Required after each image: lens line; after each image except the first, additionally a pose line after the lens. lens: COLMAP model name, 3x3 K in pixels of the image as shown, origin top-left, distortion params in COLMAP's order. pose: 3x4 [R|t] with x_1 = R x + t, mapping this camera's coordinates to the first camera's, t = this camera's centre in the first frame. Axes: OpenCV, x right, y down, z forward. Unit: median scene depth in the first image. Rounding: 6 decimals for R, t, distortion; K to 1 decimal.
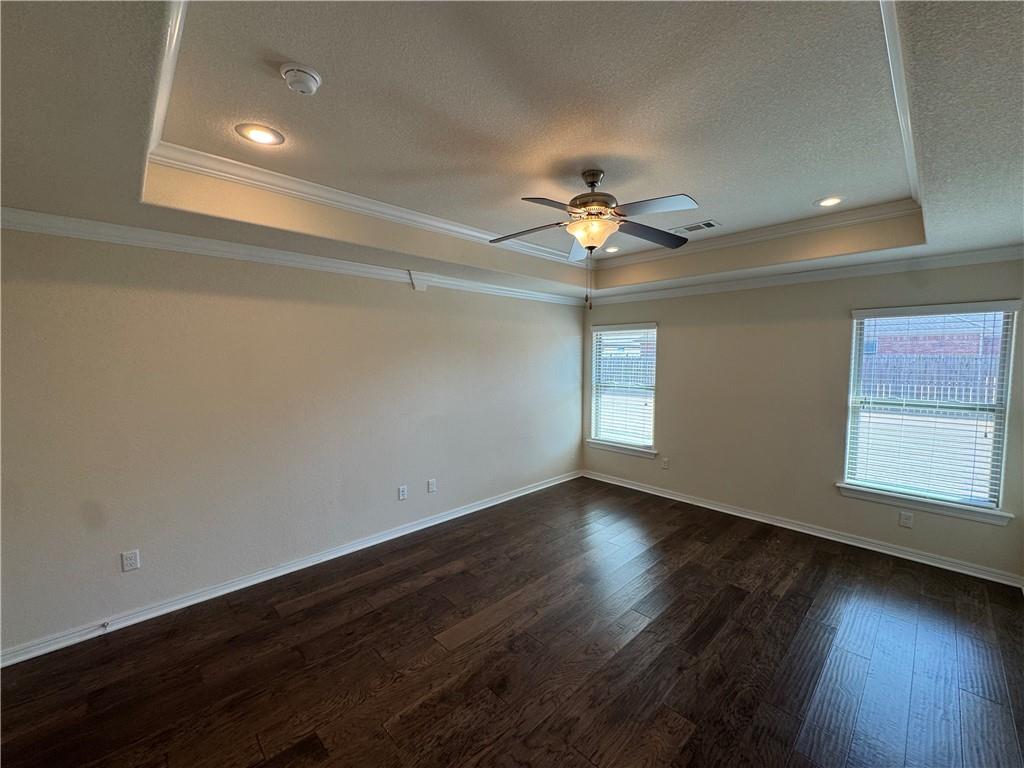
lens RADIAL K [[410.3, 0, 510.1], [0, 410.3, 385.6], [0, 0, 1]] dist [-0.002842, -0.000442]
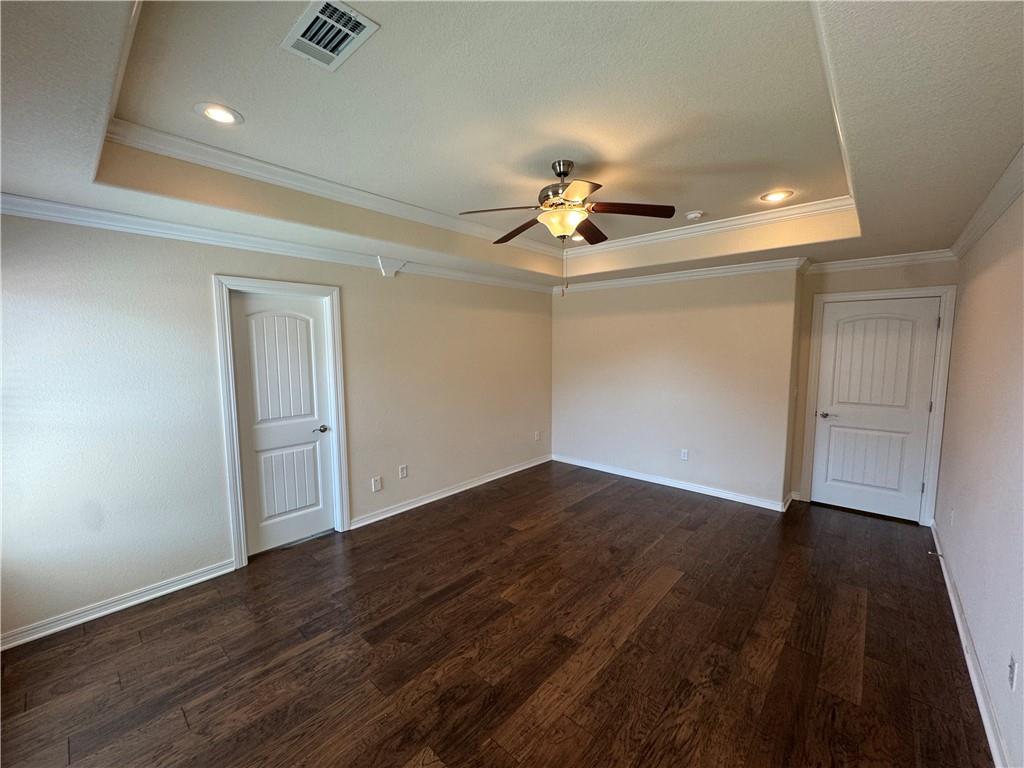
lens RADIAL K [[410.3, 0, 510.1], [0, 410.3, 385.6], [0, 0, 1]] dist [-0.002842, -0.000442]
pose [[-0.996974, 0.014377, -0.076389, 0.387901], [0.001303, 0.985699, 0.168509, -0.128655], [0.077720, 0.167900, -0.982736, 1.931872]]
